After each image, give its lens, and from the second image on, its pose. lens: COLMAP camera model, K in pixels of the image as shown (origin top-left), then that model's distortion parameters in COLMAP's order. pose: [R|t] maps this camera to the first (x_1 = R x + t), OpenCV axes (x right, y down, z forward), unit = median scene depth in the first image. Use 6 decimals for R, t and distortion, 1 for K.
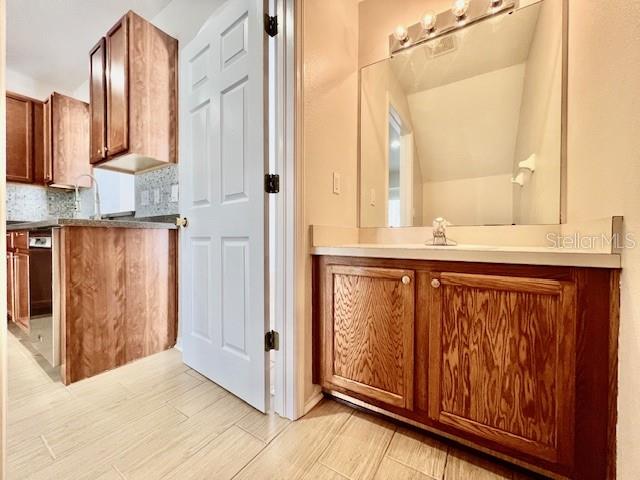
lens RADIAL K [[255.2, 0, 320.6], [0, 255.2, 241.9], [0, 0, 1]] dist [-0.003785, 0.000426]
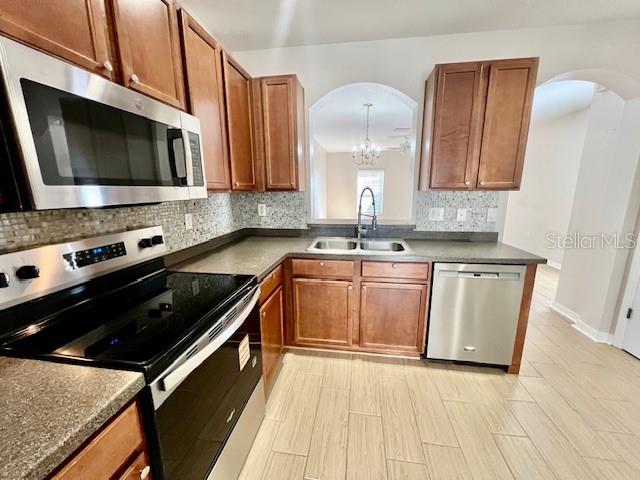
lens RADIAL K [[255.2, 0, 321.4], [0, 255.2, 241.6], [0, 0, 1]] dist [-0.003785, 0.000426]
pose [[0.914536, -0.095094, 0.393169, -2.934784], [0.017422, 0.980332, 0.196584, -0.519475], [-0.404130, -0.172933, 0.898205, 0.368281]]
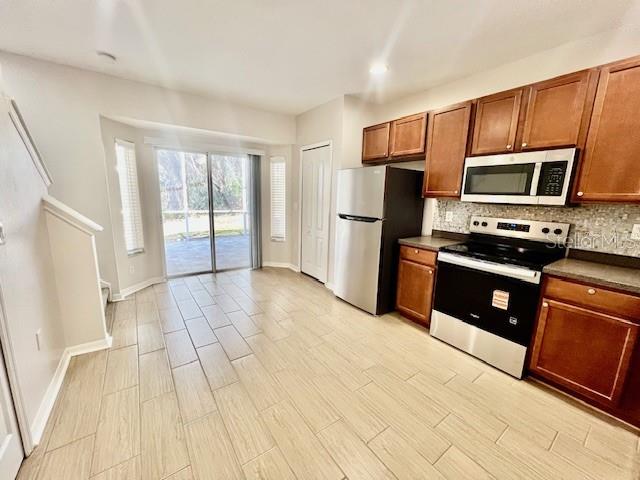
lens RADIAL K [[255.2, 0, 320.9], [0, 255.2, 240.7], [0, 0, 1]] dist [-0.003785, 0.000426]
pose [[-0.372372, 0.151117, -0.915698, -0.880209], [-0.042063, 0.982893, 0.179311, -0.495927], [0.927130, 0.105287, -0.359646, 0.854303]]
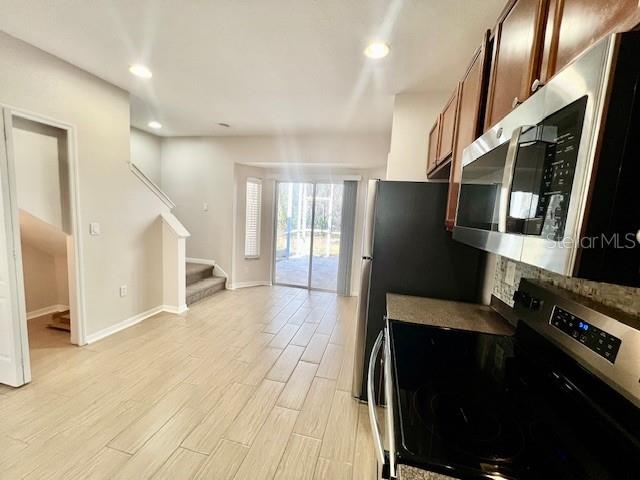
lens RADIAL K [[255.2, 0, 319.9], [0, 255.2, 241.6], [0, 0, 1]] dist [-0.003785, 0.000426]
pose [[-0.944058, -0.023099, -0.328968, -2.459172], [-0.067340, 0.990028, 0.123733, -0.569100], [0.322830, 0.138964, -0.936200, 1.880171]]
